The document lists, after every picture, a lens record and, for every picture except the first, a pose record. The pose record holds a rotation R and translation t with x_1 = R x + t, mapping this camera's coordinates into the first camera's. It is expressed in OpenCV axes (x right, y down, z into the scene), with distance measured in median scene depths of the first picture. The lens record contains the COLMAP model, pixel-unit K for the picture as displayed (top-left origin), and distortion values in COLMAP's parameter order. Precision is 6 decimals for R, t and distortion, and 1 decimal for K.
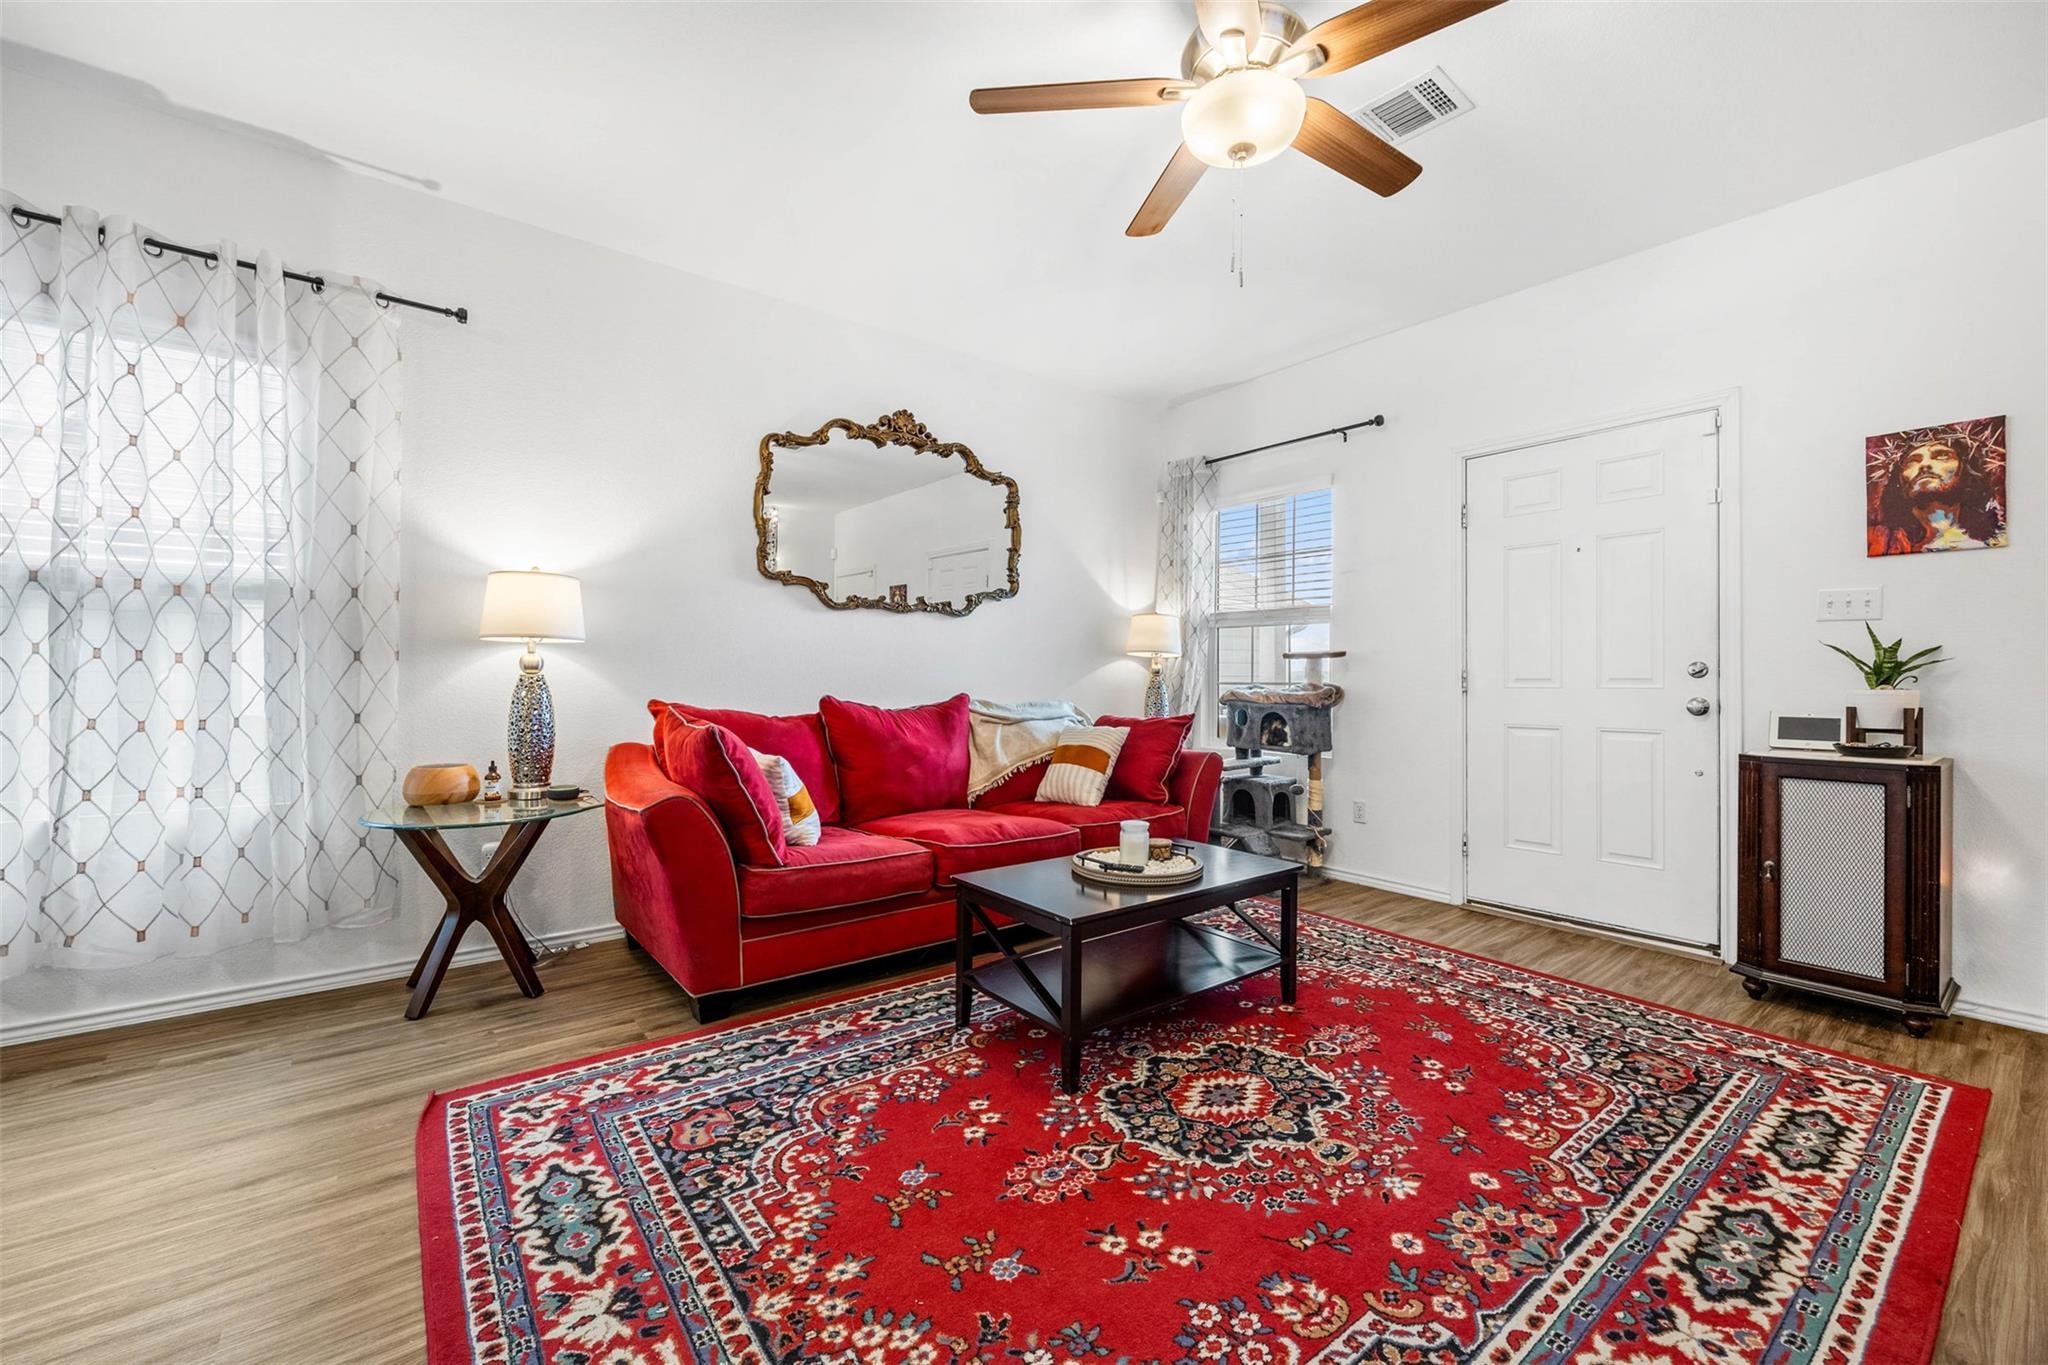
lens RADIAL K [[823.4, 0, 1025.4], [0, 823.4, 681.6], [0, 0, 1]] dist [-0.000764, -0.000890]
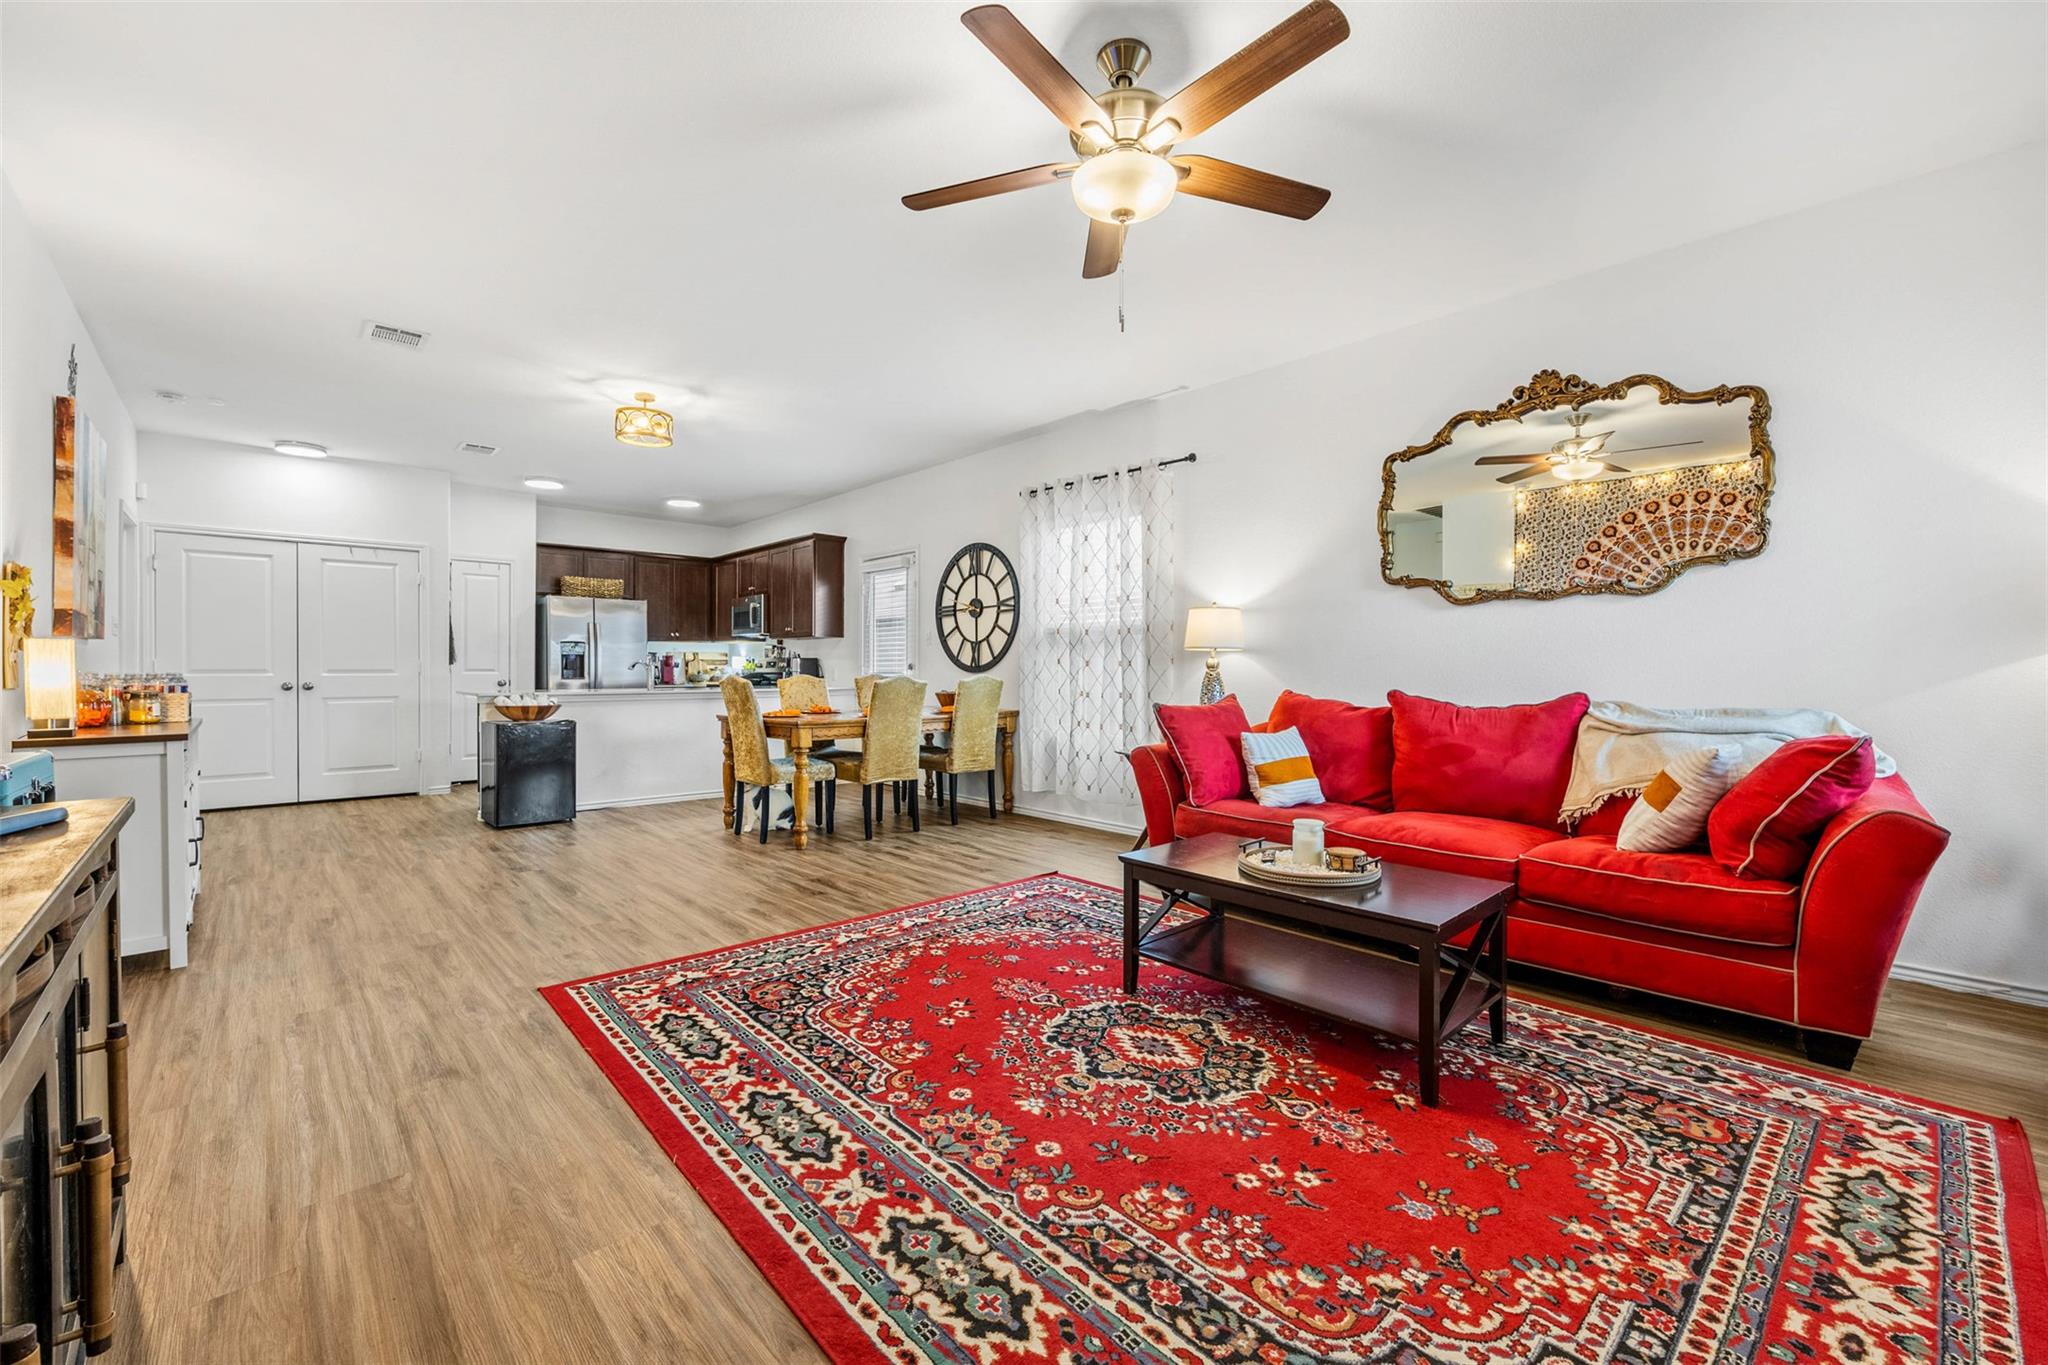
lens RADIAL K [[823.4, 0, 1027.3], [0, 823.4, 673.2], [0, 0, 1]] dist [-0.000764, -0.000890]
pose [[0.083694, -0.002438, -0.996489, 1.124911], [-0.007013, 0.999971, -0.003036, 0.002361], [0.996467, 0.007242, 0.083674, 0.617954]]
